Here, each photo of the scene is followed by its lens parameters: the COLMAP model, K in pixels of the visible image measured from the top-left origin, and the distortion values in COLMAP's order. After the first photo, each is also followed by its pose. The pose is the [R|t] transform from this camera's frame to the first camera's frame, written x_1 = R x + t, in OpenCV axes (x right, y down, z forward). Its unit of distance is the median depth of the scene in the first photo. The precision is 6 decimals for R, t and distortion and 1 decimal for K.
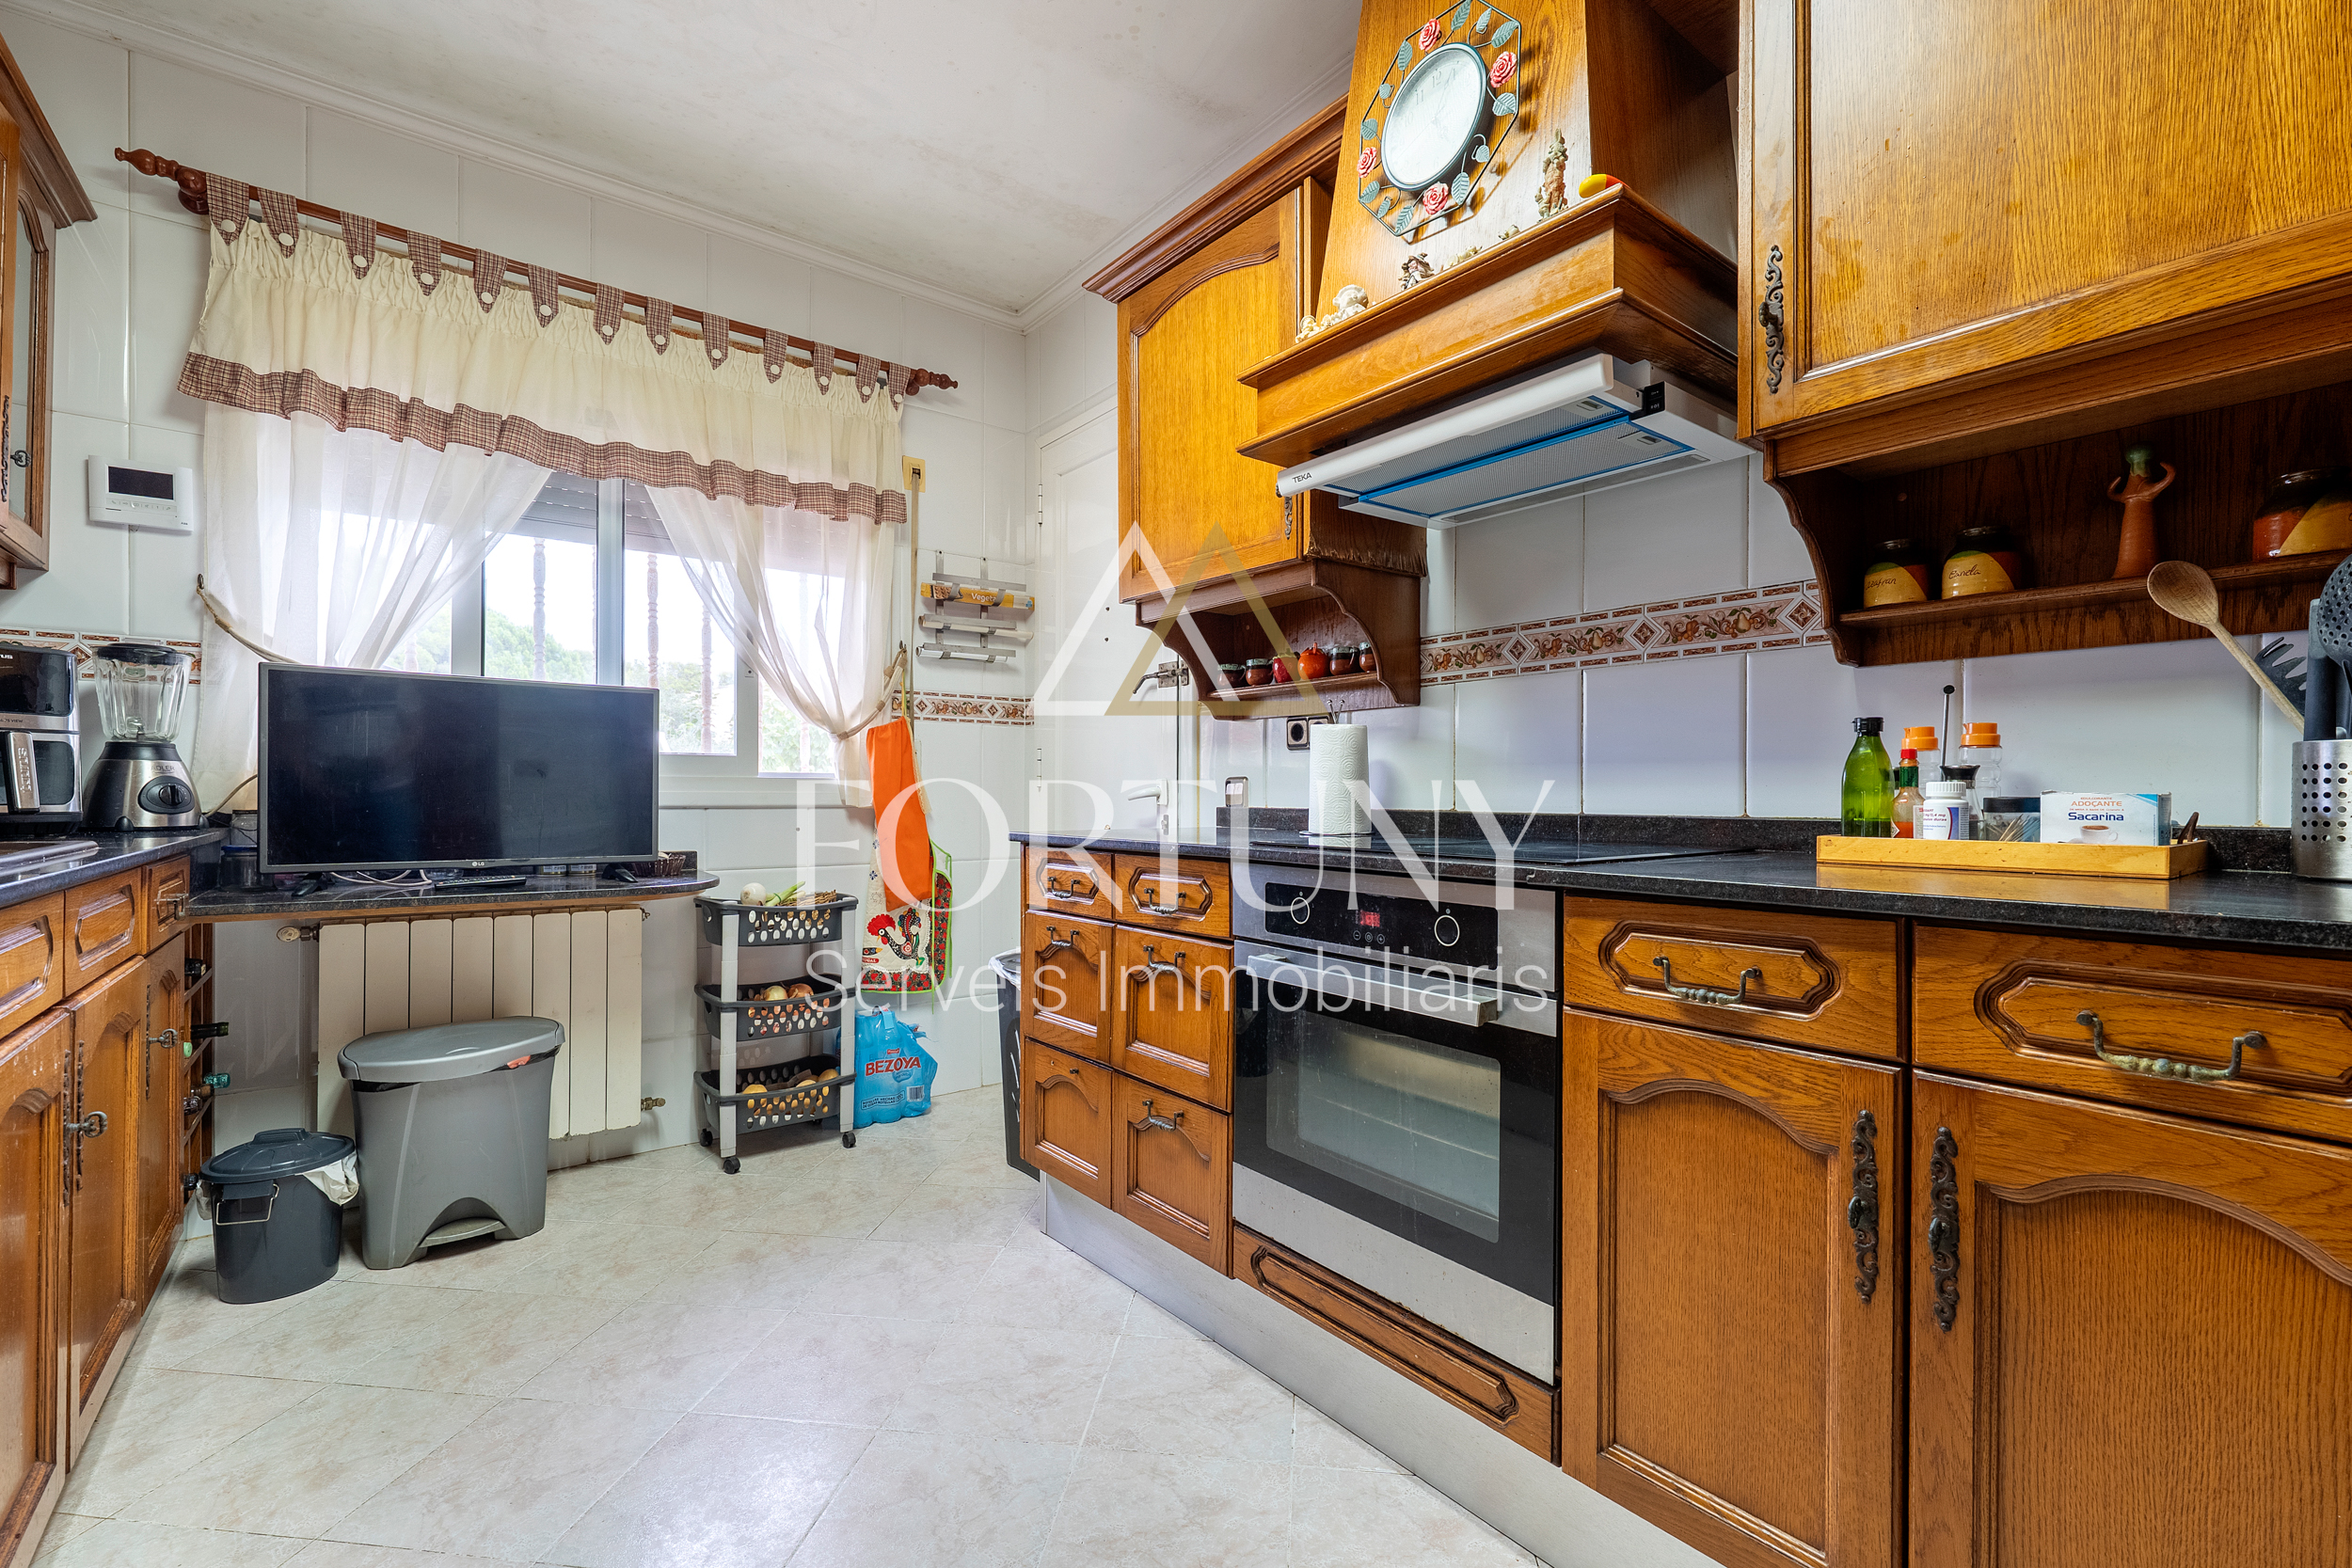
lens RADIAL K [[1024.0, 0, 1241.3], [0, 1024.0, 795.0], [0, 0, 1]] dist [-0.001005, -0.000148]
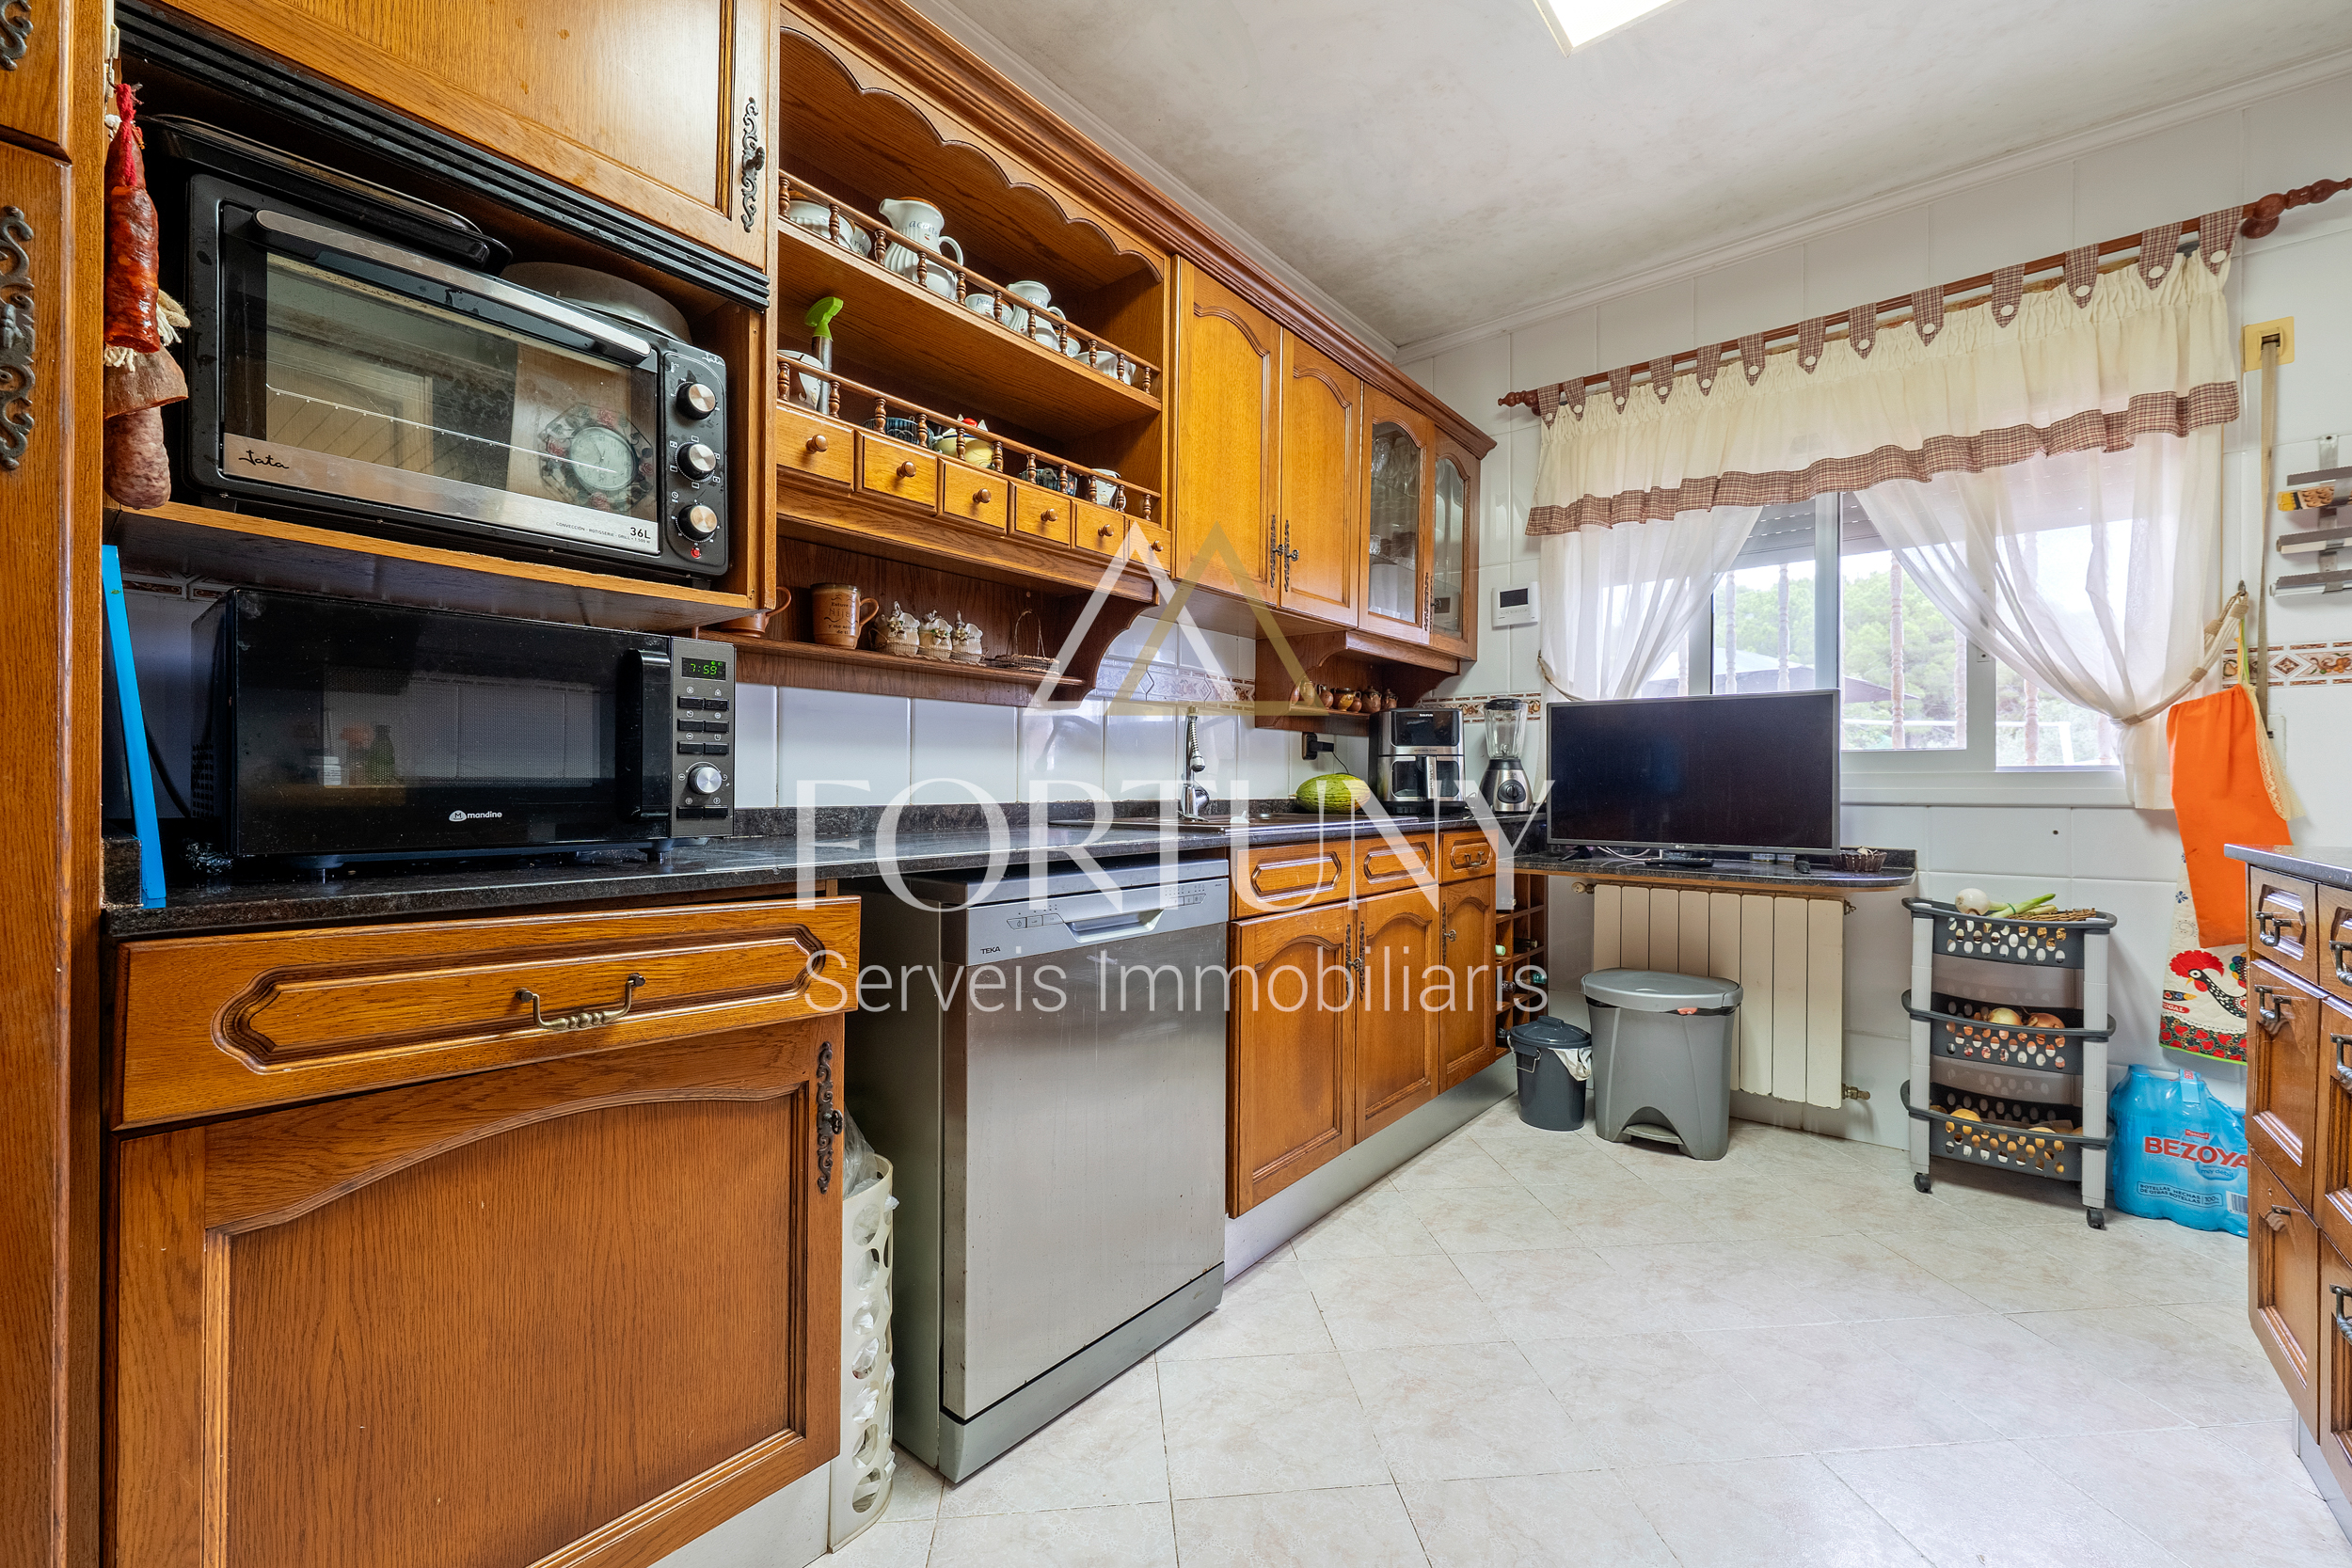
lens RADIAL K [[953.7, 0, 1147.2], [0, 953.7, 788.2], [0, 0, 1]] dist [-0.001023, -0.000288]
pose [[0.171382, -0.005628, -0.985189, 0.251784], [-0.003391, 0.999974, -0.006303, 0.005028], [0.985199, 0.004421, 0.171358, 0.144706]]
